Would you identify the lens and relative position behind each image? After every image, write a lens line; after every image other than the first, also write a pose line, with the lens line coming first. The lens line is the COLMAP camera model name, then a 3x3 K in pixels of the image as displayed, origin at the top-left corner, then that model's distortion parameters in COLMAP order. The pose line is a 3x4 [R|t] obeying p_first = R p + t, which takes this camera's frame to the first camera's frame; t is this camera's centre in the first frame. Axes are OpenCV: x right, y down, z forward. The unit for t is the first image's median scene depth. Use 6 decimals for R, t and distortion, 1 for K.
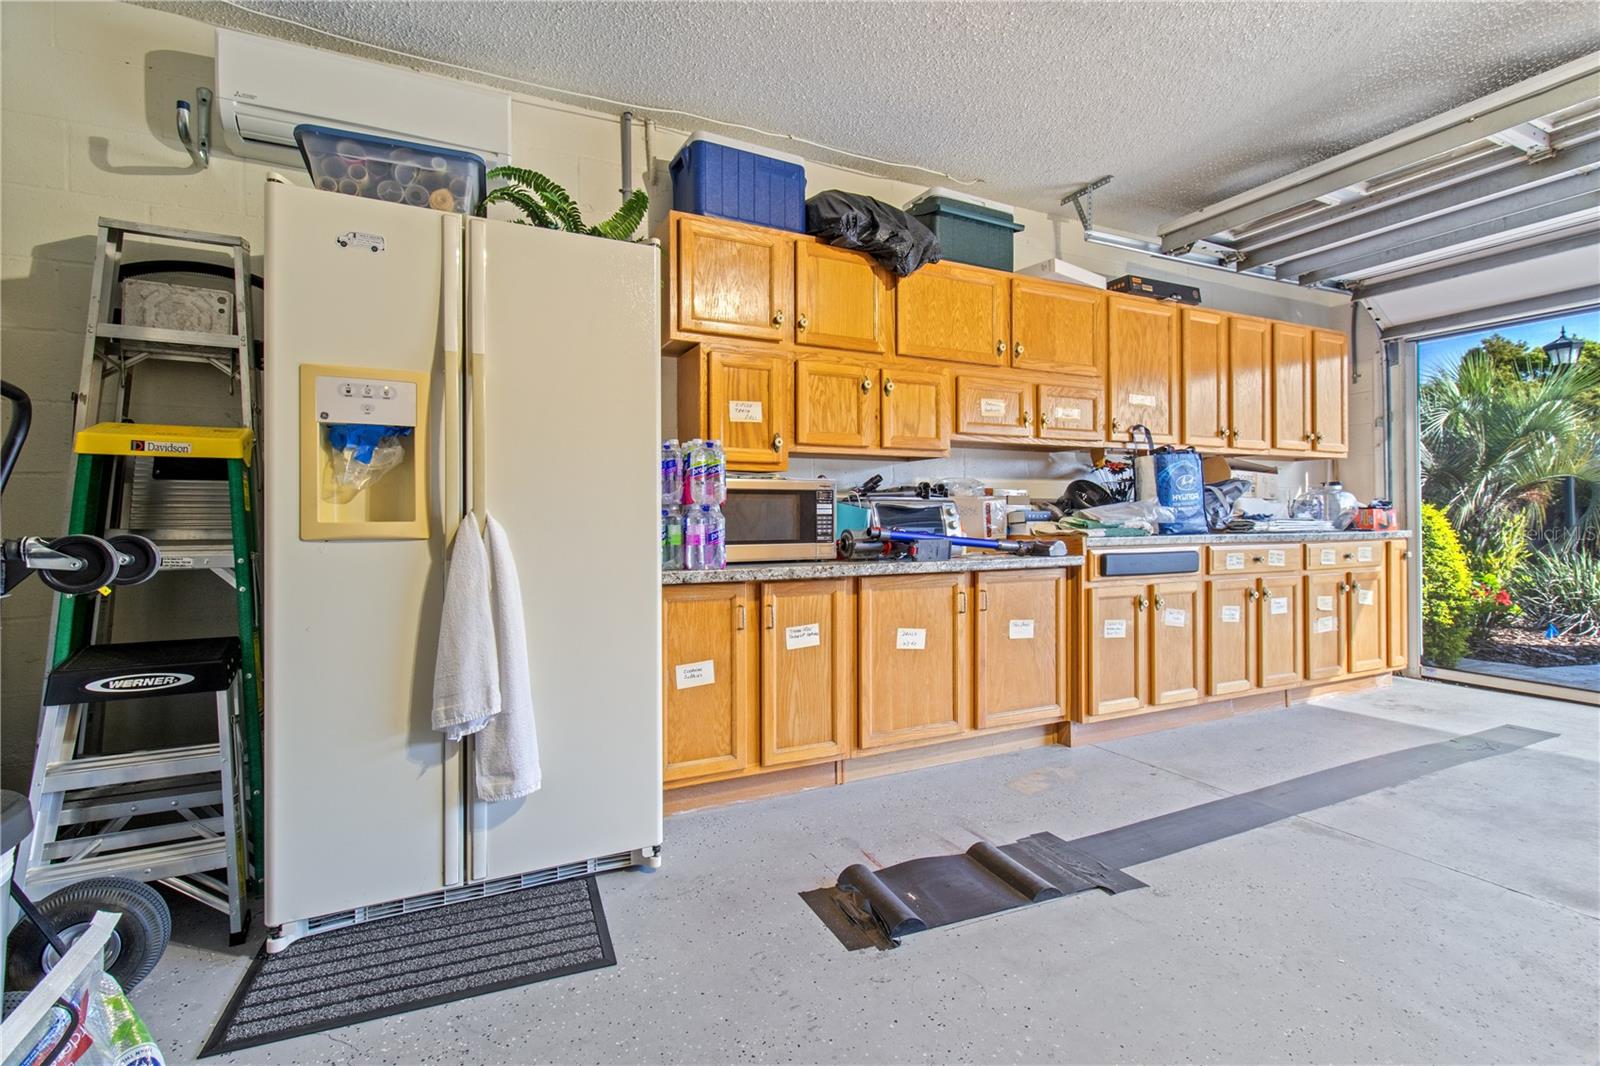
lens RADIAL K [[746.8, 0, 806.0], [0, 746.8, 522.3], [0, 0, 1]] dist [0.003710, 0.000448]
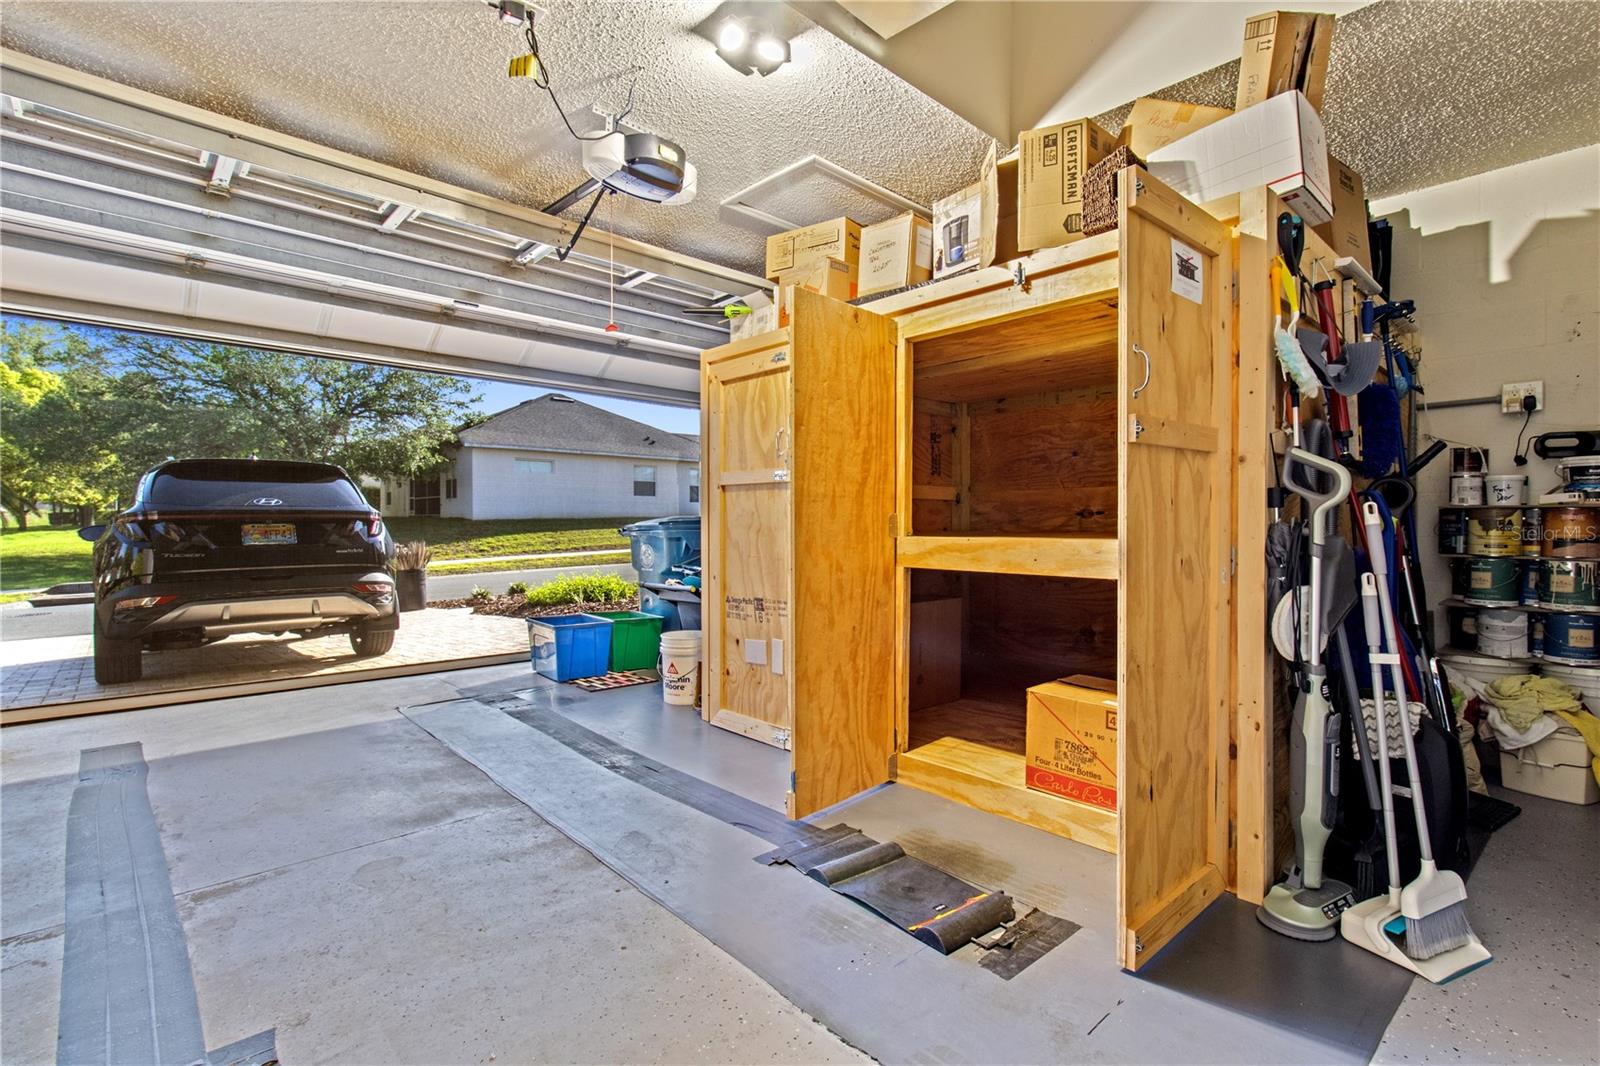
lens RADIAL K [[746.8, 0, 805.3], [0, 746.8, 531.7], [0, 0, 1]] dist [0.003710, 0.000448]
pose [[-0.293838, 0.001590, 0.955854, -0.322921], [0.009846, 0.999951, 0.001363, 0.005235], [-0.955805, 0.009812, -0.293839, 0.592187]]
